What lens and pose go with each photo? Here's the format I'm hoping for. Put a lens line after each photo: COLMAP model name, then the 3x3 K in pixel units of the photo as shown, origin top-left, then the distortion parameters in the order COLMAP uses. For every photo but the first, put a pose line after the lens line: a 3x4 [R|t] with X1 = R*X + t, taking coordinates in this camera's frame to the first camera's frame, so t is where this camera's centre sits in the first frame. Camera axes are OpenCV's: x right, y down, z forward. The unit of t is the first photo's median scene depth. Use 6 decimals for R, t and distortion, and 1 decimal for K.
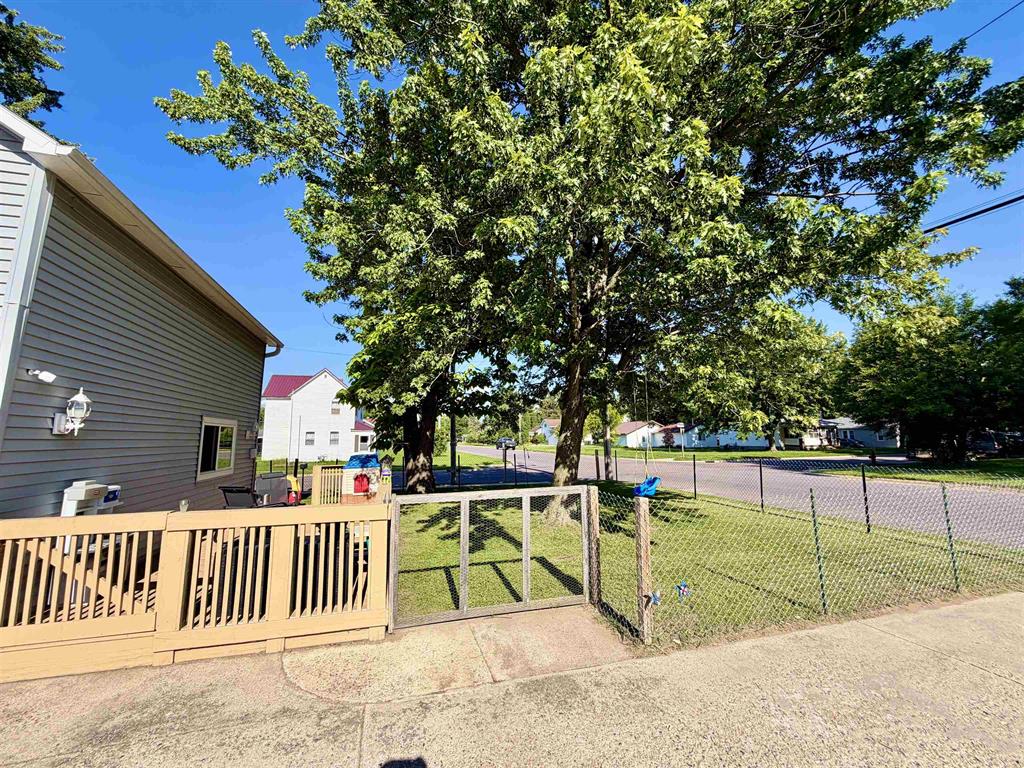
lens RADIAL K [[412.1, 0, 508.2], [0, 412.1, 384.1], [0, 0, 1]] dist [0.001356, -0.000019]
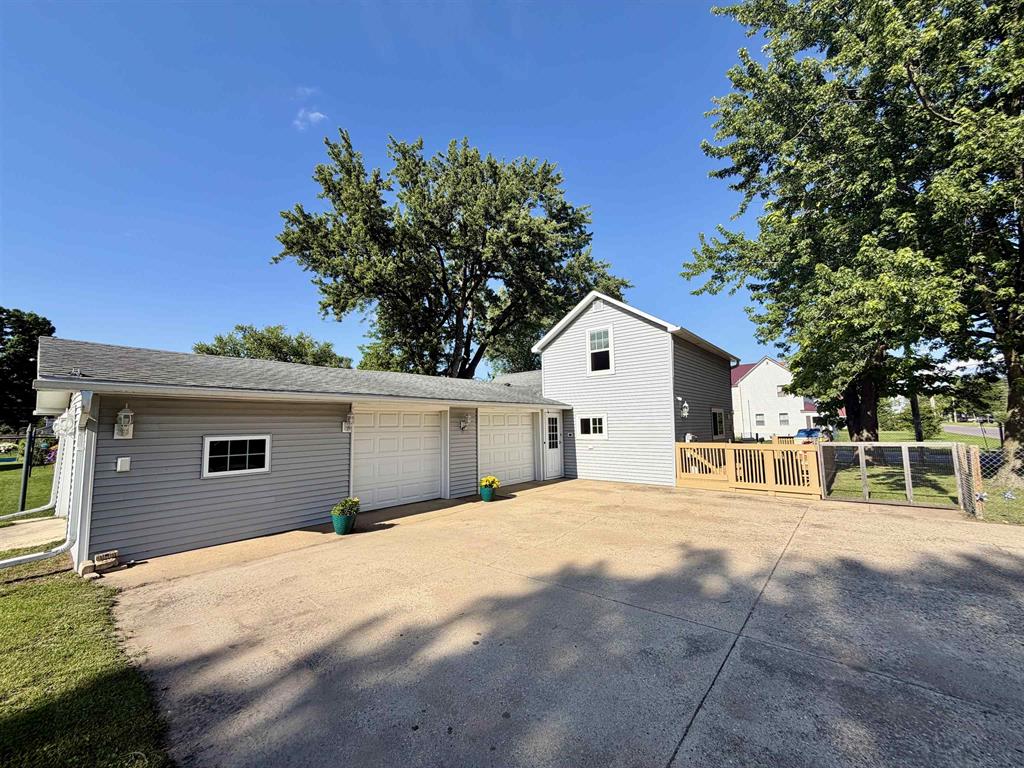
lens RADIAL K [[412.1, 0, 508.2], [0, 412.1, 384.6], [0, 0, 1]] dist [0.001356, -0.000019]
pose [[0.554159, -0.084189, -0.828142, 0.340552], [0.119733, 0.992589, -0.020786, -0.097446], [0.823755, -0.087637, 0.560132, -0.817483]]
